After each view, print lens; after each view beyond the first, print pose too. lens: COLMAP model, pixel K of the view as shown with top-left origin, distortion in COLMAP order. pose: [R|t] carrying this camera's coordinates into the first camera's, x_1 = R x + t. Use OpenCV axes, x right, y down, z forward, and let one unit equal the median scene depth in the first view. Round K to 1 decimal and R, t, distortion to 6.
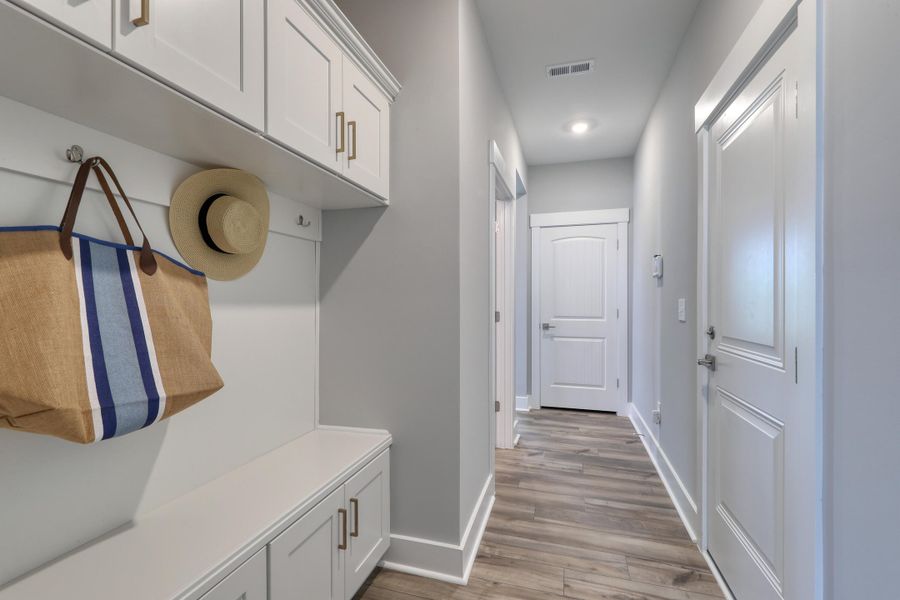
lens RADIAL K [[421.1, 0, 448.4], [0, 421.1, 300.9], [0, 0, 1]] dist [0.002685, 0.000152]
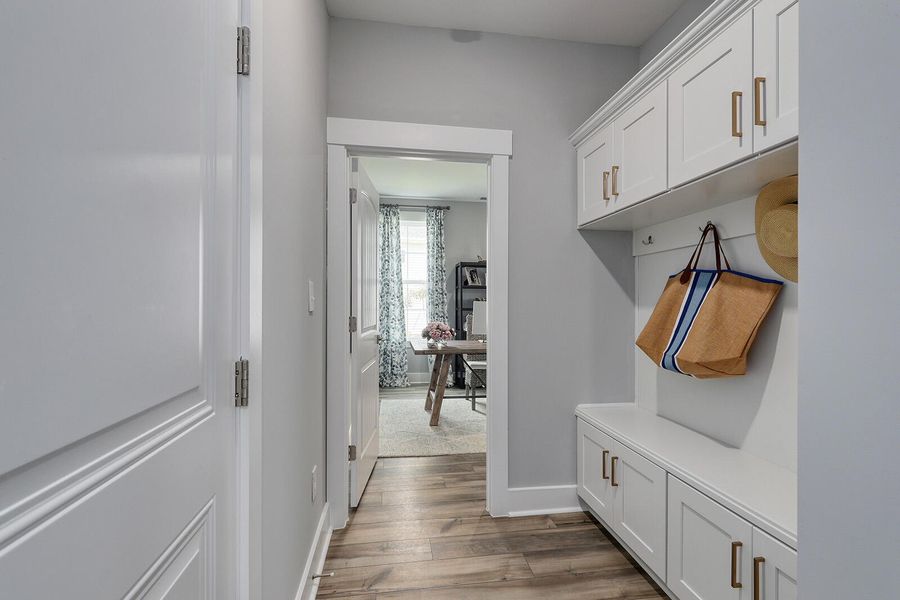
lens RADIAL K [[421.1, 0, 448.4], [0, 421.1, 300.9], [0, 0, 1]] dist [0.002685, 0.000152]
pose [[-0.914730, -0.013218, -0.403849, 0.836676], [-0.011932, 0.999913, -0.005701, 0.010795], [0.403889, -0.000397, -0.914808, 2.009777]]
